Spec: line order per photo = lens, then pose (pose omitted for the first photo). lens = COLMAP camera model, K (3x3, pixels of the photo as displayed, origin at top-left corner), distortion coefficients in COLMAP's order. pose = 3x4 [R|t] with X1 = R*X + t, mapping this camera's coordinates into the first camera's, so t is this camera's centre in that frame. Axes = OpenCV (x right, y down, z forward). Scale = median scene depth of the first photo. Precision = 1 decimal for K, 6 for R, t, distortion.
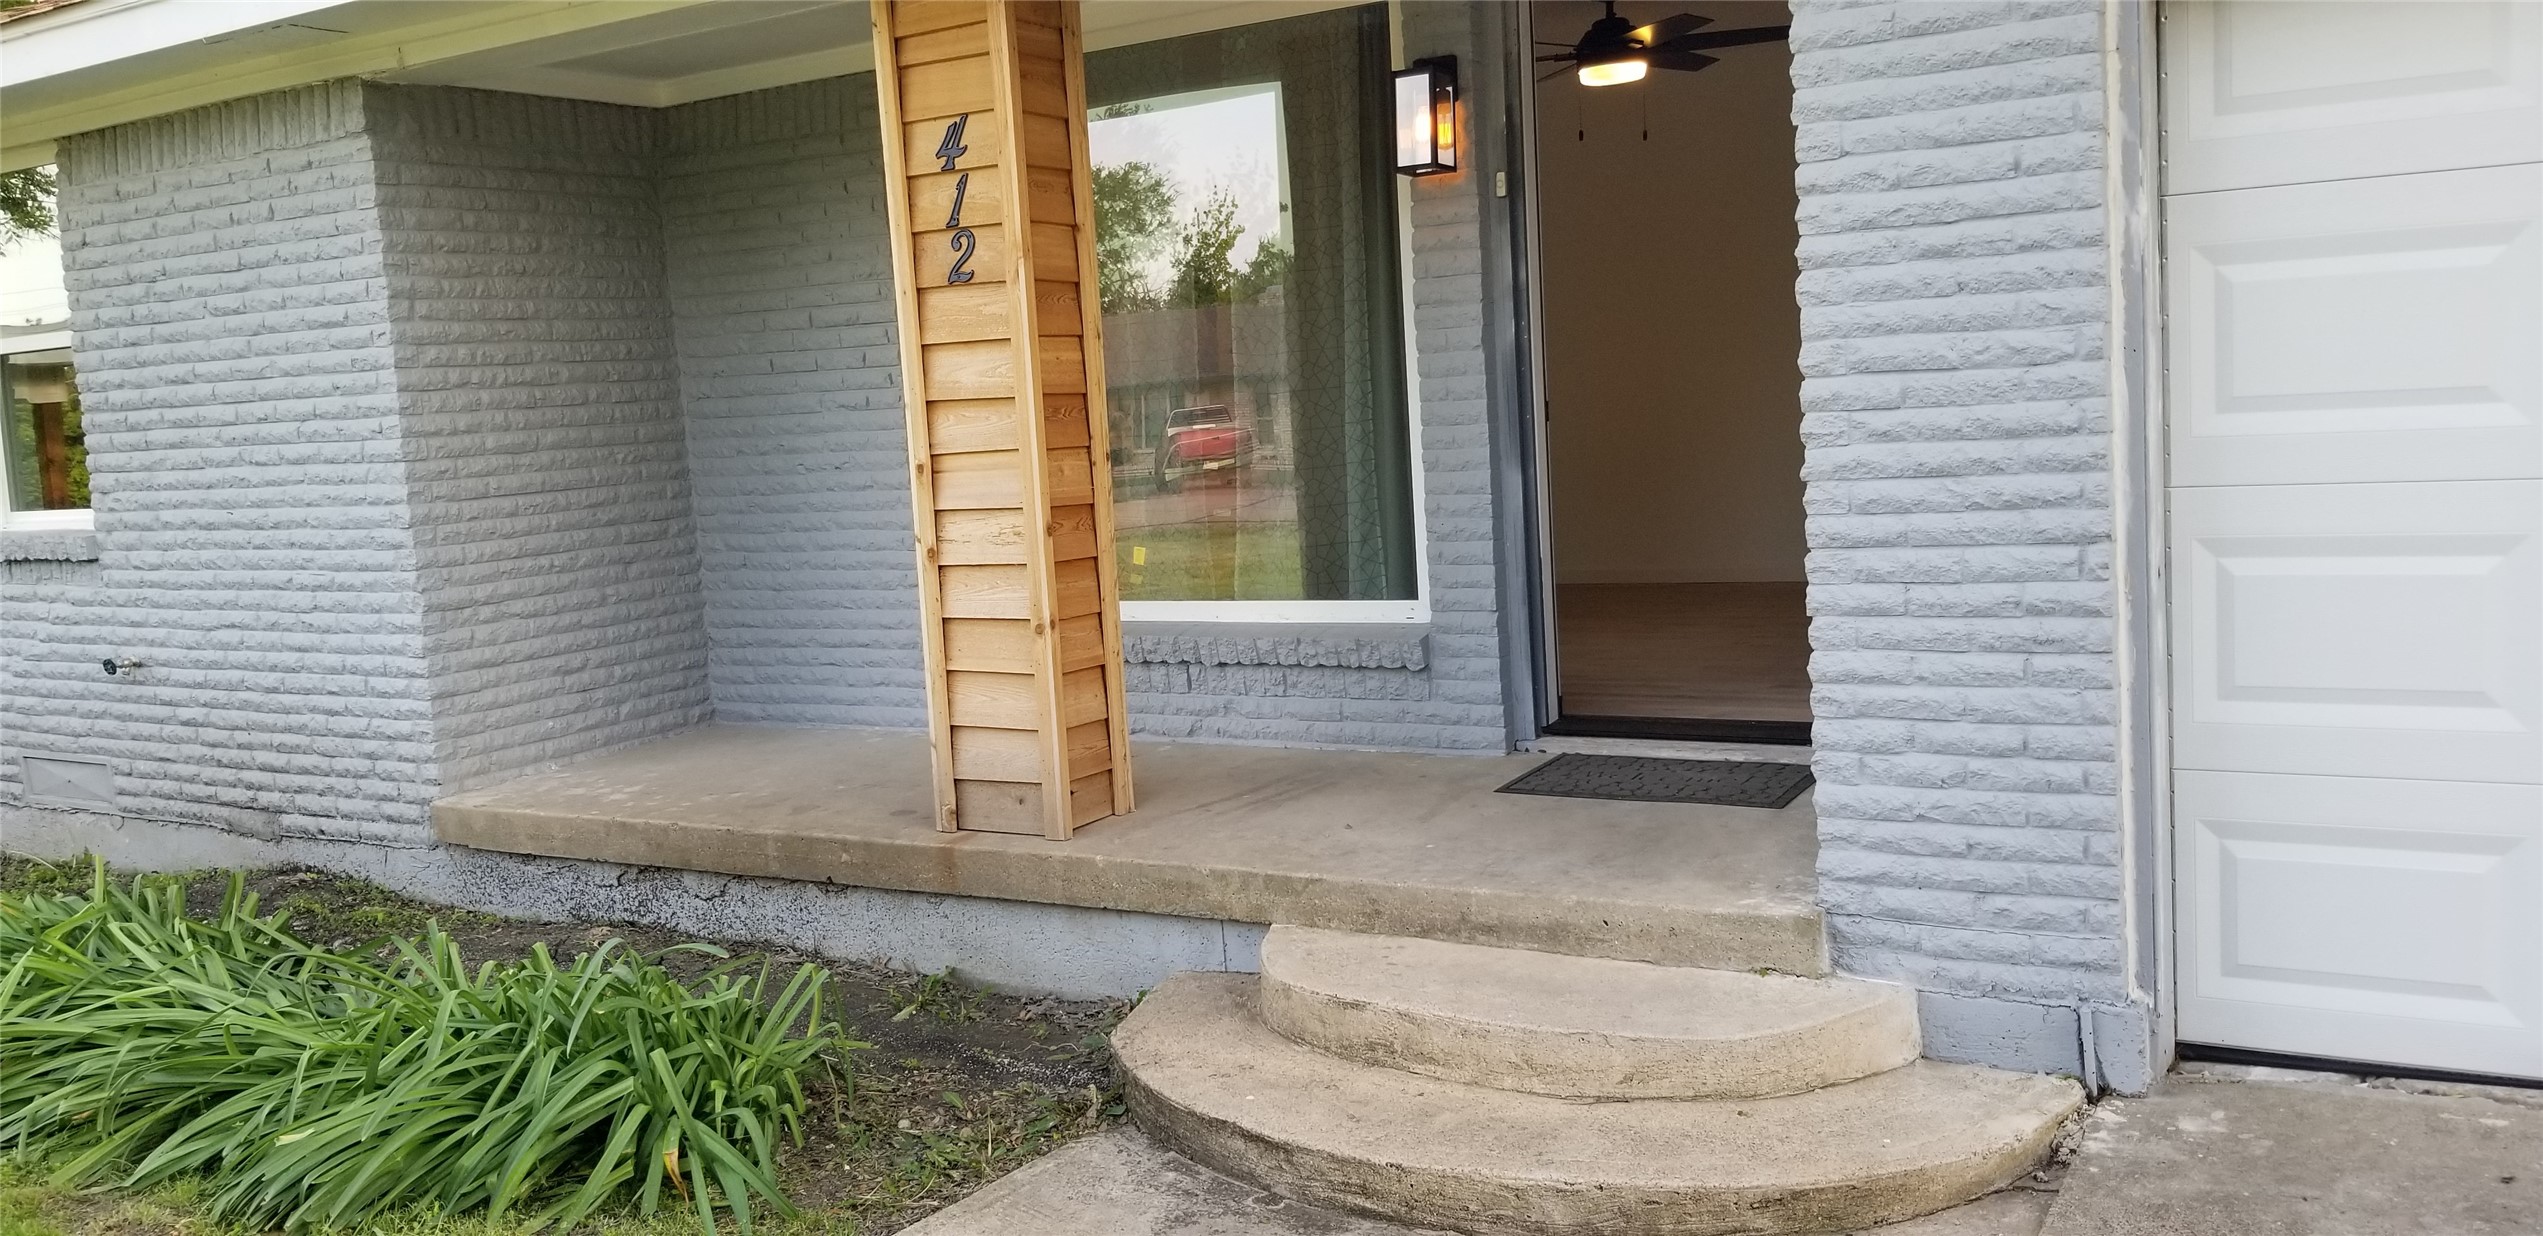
lens RADIAL K [[1933.4, 0, 1332.4], [0, 1933.4, 601.8], [0, 0, 1]] dist [0.055109, -0.127319]
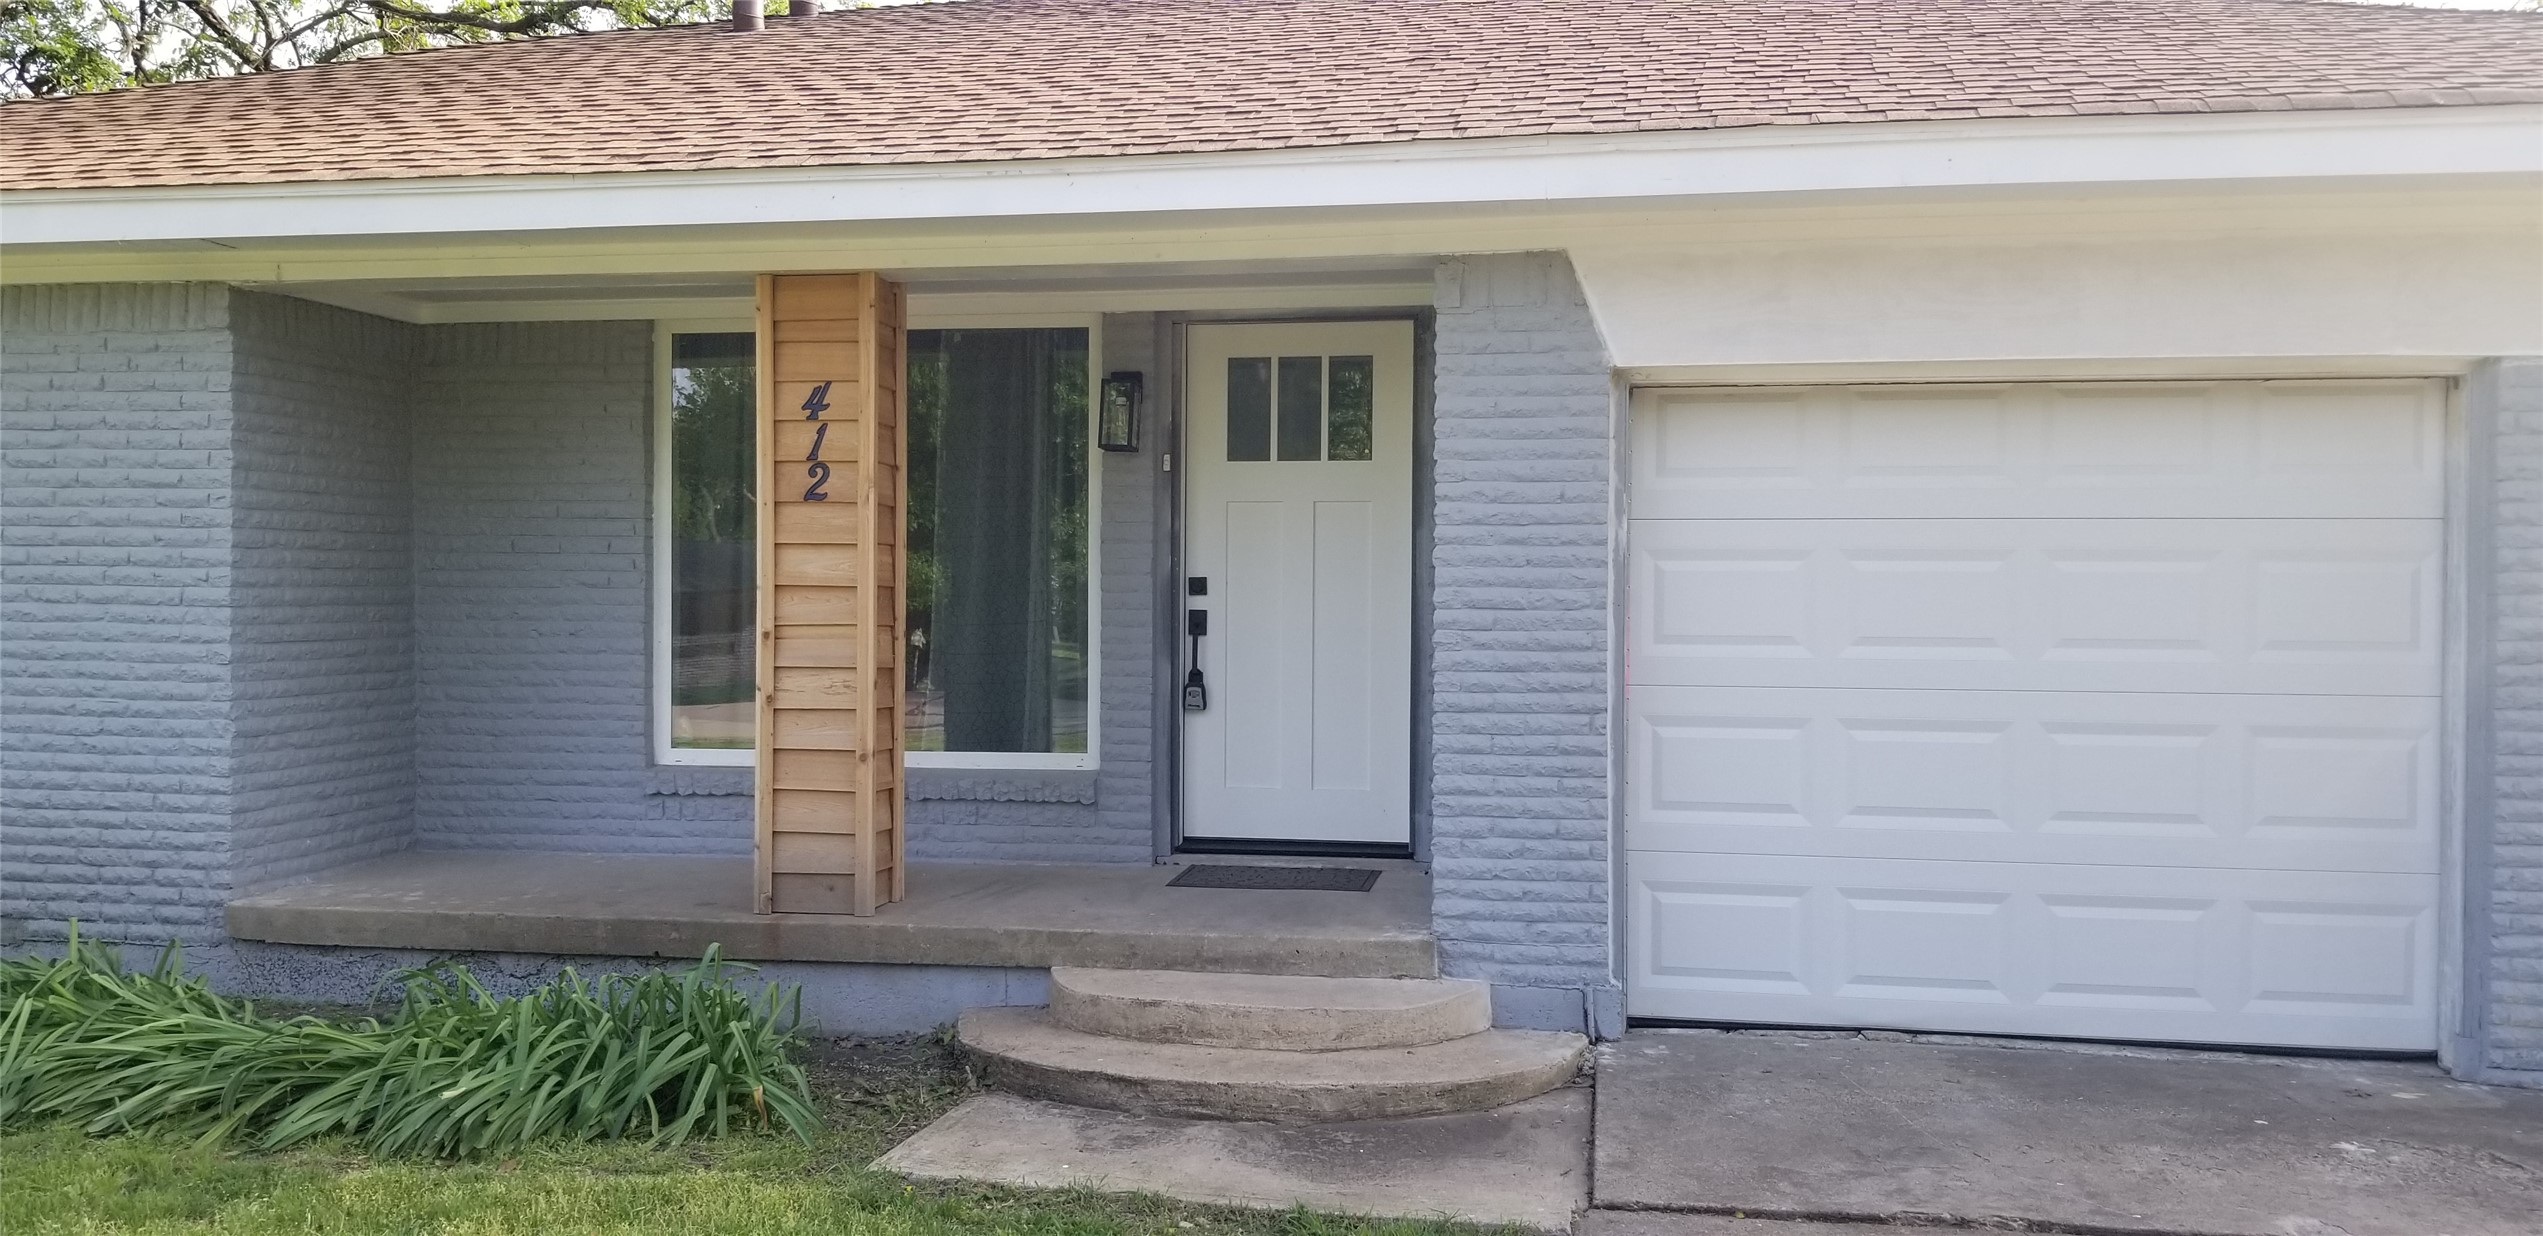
lens RADIAL K [[1933.4, 0, 1332.4], [0, 1933.4, 601.8], [0, 0, 1]] dist [0.055109, -0.127319]
pose [[0.924385, 0.063569, 0.376128, -0.335458], [-0.018781, 0.992405, -0.121569, 0.059292], [-0.380999, 0.105313, 0.918558, -0.353822]]
